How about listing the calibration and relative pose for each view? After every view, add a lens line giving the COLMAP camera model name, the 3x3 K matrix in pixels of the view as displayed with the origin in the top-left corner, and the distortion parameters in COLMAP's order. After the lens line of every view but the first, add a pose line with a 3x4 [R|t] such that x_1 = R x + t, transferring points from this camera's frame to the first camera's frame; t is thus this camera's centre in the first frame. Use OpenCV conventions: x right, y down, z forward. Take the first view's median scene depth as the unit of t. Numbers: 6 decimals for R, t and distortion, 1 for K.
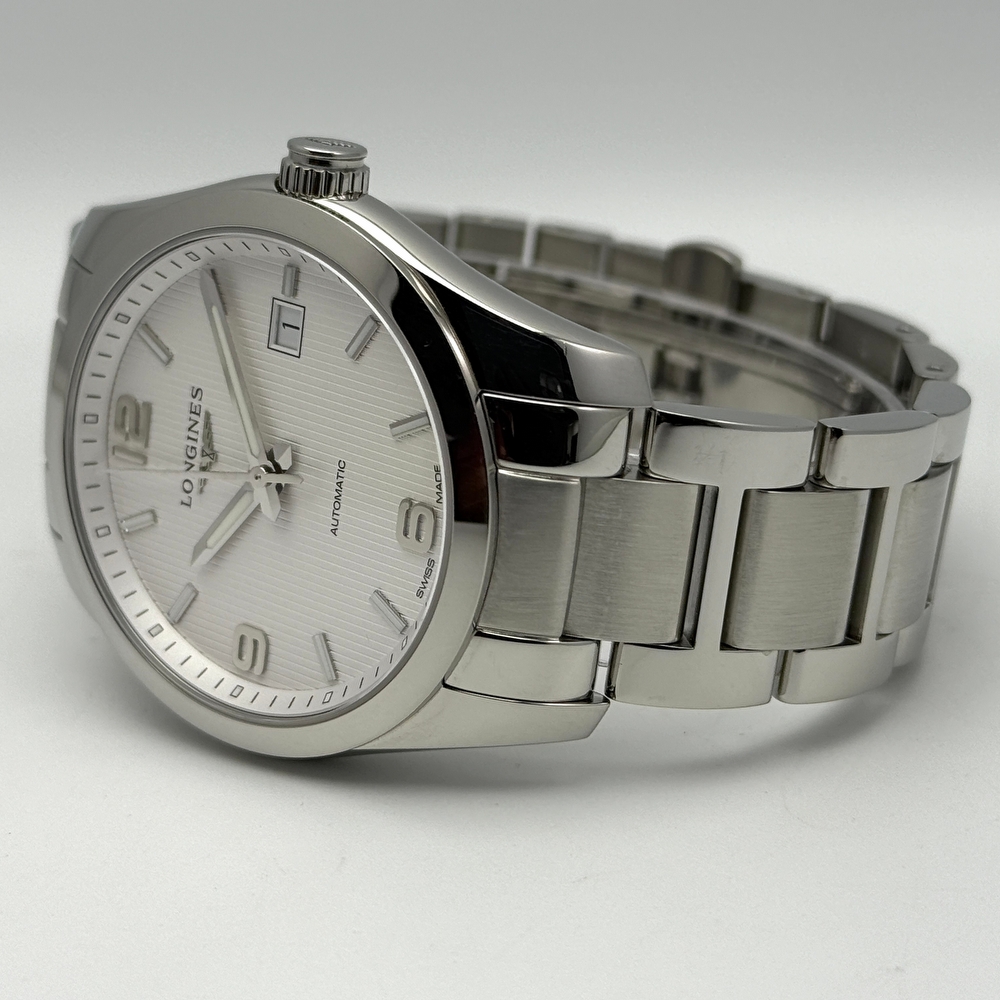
lens RADIAL K [[2833.9, 0, 500.0], [0, 2833.9, 500.0], [0, 0, 1]] dist [0.035109, 0.048295]
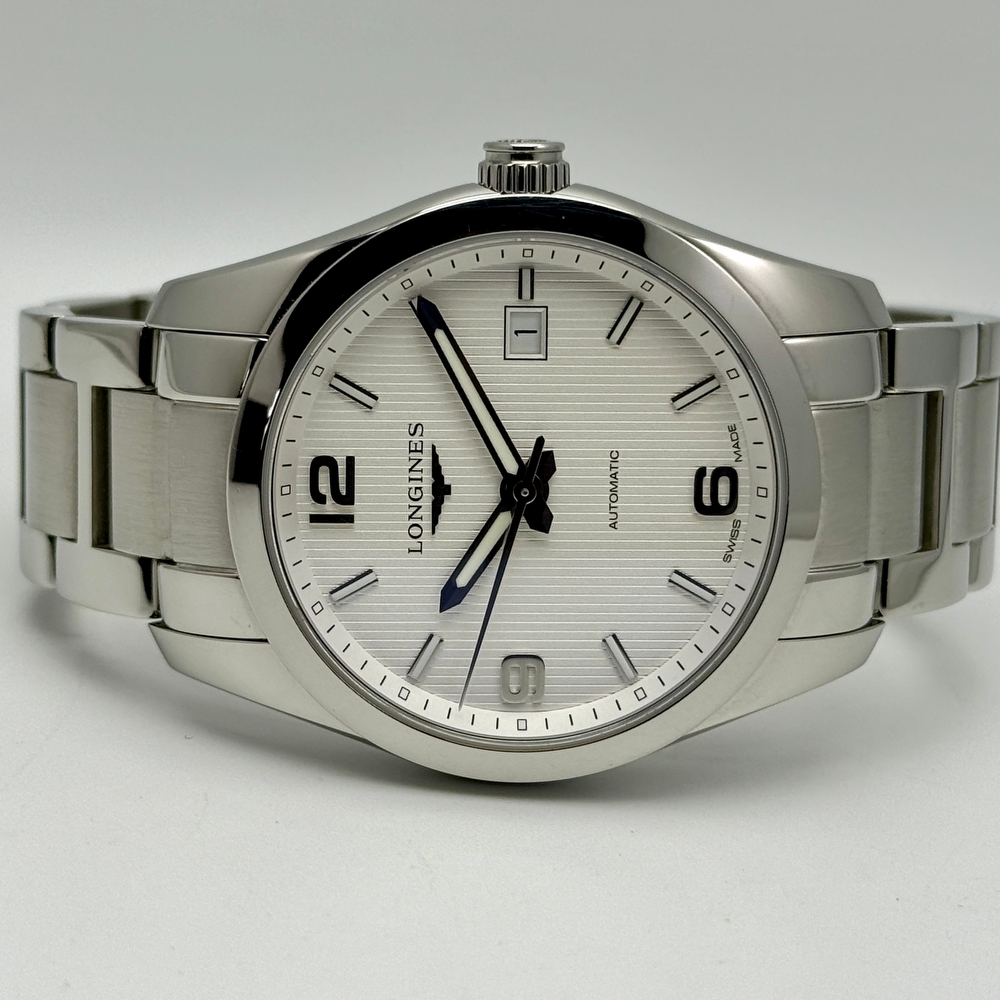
lens RADIAL K [[2833.9, 0, 500.0], [0, 2833.9, 500.0], [0, 0, 1]] dist [0.035109, 0.048295]
pose [[0.783667, -0.201442, 0.587612, -0.651340], [0.261782, 0.964953, -0.018325, 0.010040], [-0.563326, 0.168187, 0.808935, 0.219034]]
